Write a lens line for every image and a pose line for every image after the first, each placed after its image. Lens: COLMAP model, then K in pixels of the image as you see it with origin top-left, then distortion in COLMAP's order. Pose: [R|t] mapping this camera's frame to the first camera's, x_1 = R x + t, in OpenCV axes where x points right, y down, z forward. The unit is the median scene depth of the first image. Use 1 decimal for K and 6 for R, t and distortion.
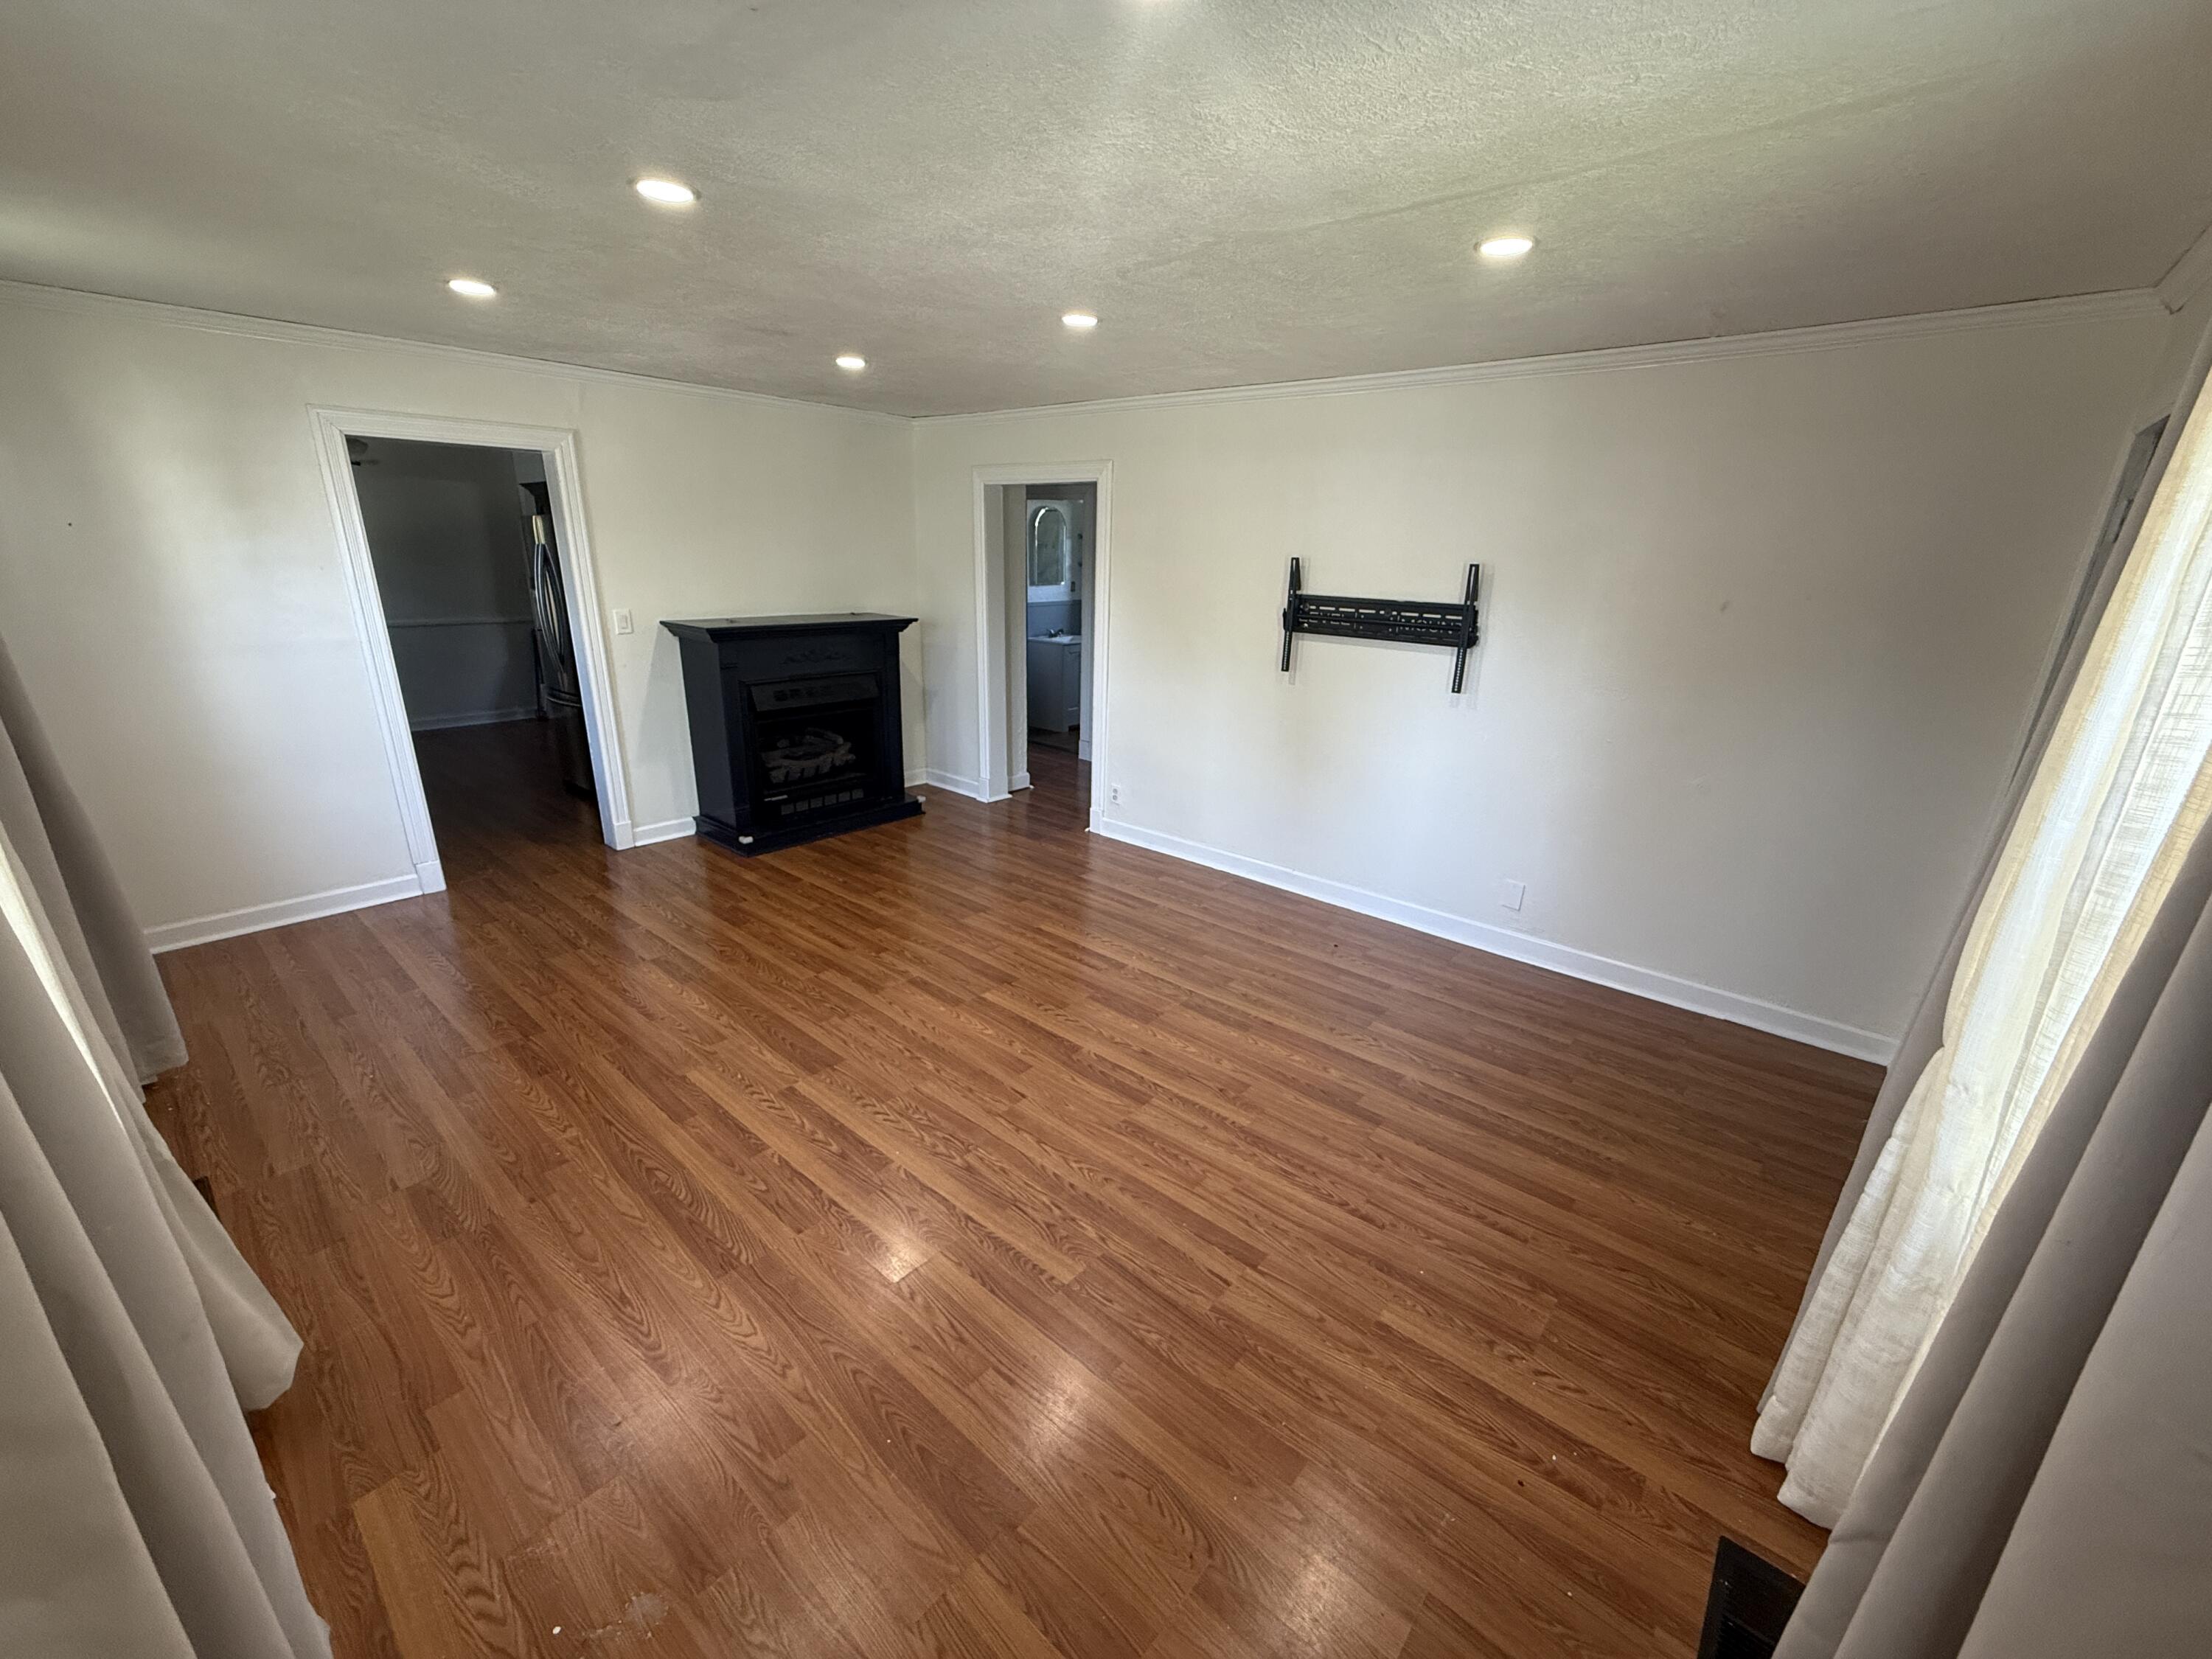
lens RADIAL K [[893.9, 0, 1106.0], [0, 893.9, 829.5], [0, 0, 1]] dist [-0.000004, 0.000281]
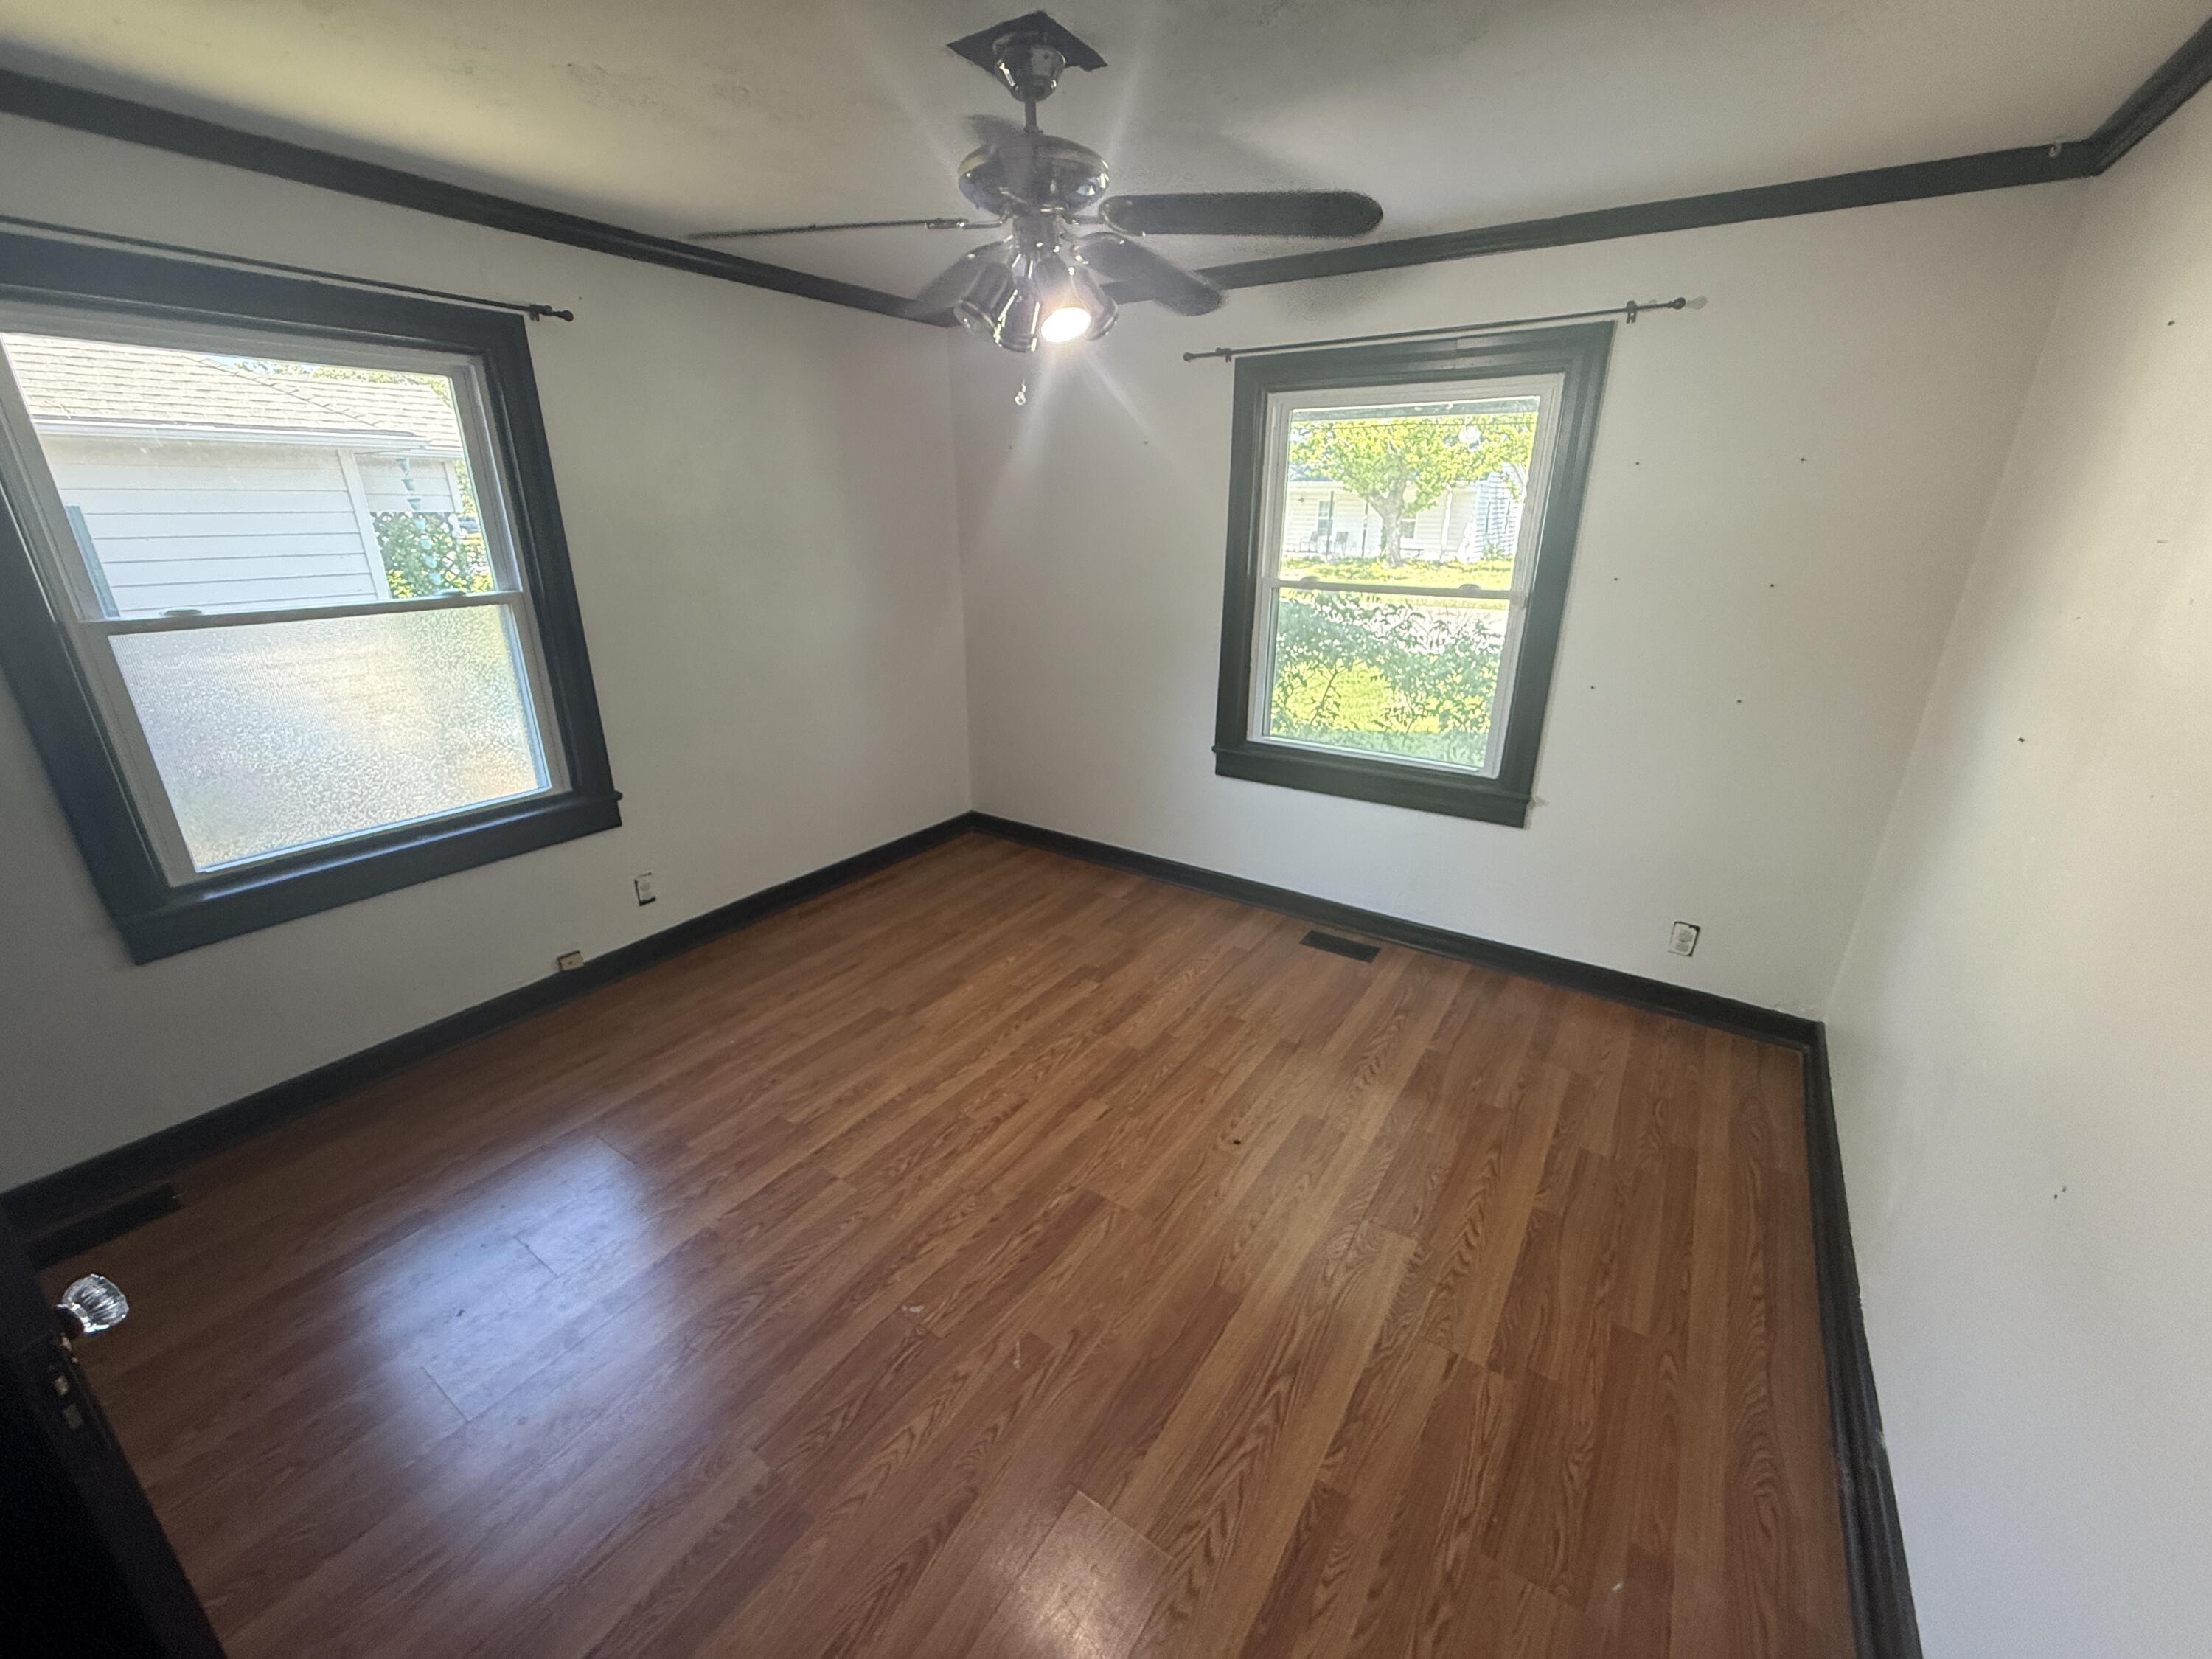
lens RADIAL K [[893.9, 0, 1106.0], [0, 893.9, 829.5], [0, 0, 1]] dist [-0.000004, 0.000281]
pose [[-0.127225, -0.364588, 0.922437, -0.991455], [0.284352, 0.877552, 0.386066, -0.261300], [-0.950241, 0.311414, -0.007976, 0.787172]]
